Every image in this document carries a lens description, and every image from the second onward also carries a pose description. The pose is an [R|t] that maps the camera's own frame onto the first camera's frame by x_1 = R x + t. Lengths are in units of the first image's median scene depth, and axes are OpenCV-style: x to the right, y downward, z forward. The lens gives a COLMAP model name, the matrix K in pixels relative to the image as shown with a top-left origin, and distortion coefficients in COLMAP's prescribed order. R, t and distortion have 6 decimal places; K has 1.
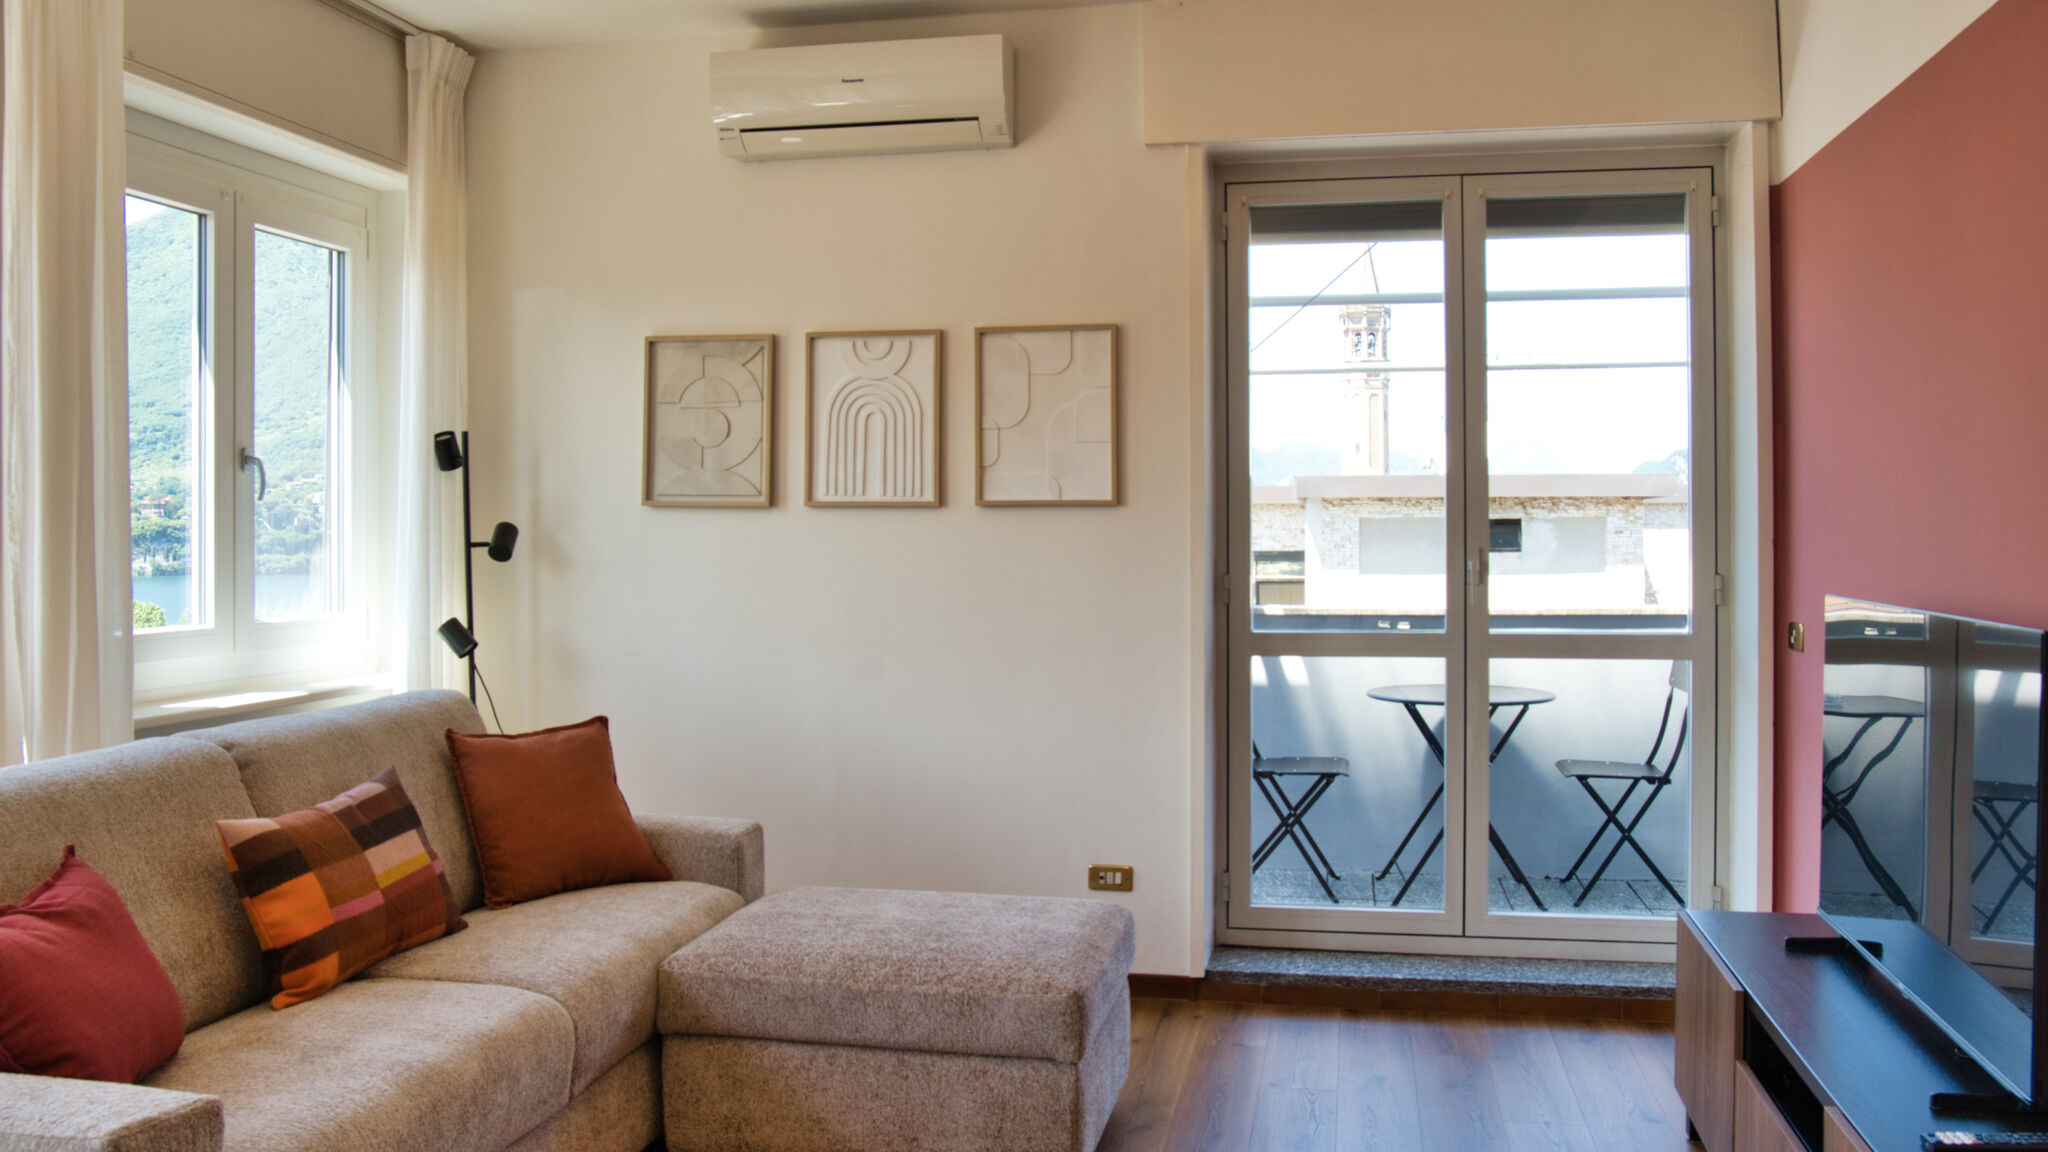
lens RADIAL K [[1625.9, 0, 1018.9], [0, 1625.9, 526.5], [0, 0, 1]] dist [-0.122174, 0.119903]
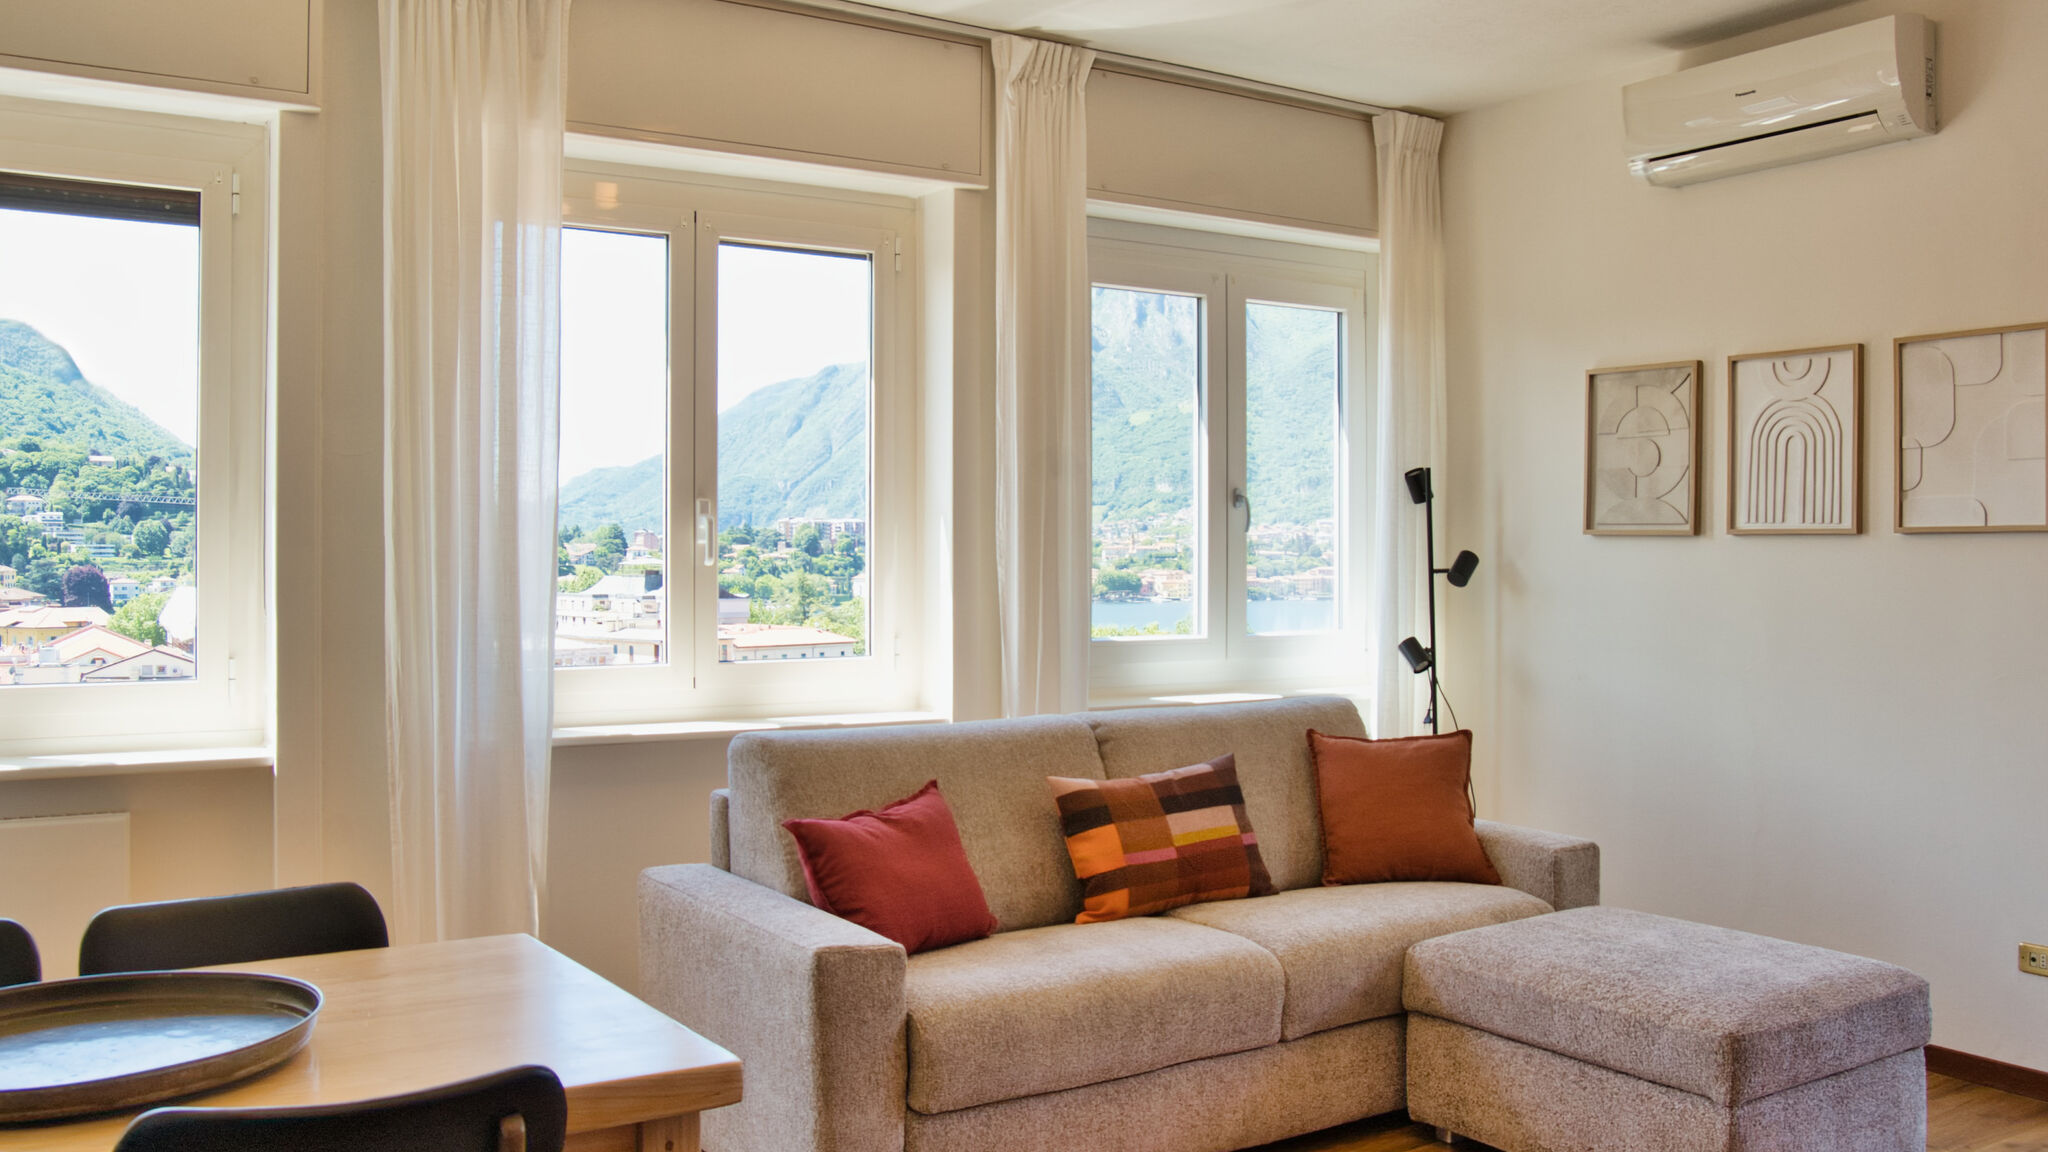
lens RADIAL K [[1731.0, 0, 1076.4], [0, 1731.0, 540.4], [0, 0, 1]] dist [-0.059534, 0.058823]
pose [[0.716114, -0.004342, -0.697969, 0.321001], [0.000515, 0.999984, -0.005693, -0.003085], [0.697983, 0.003718, 0.716105, -0.016611]]
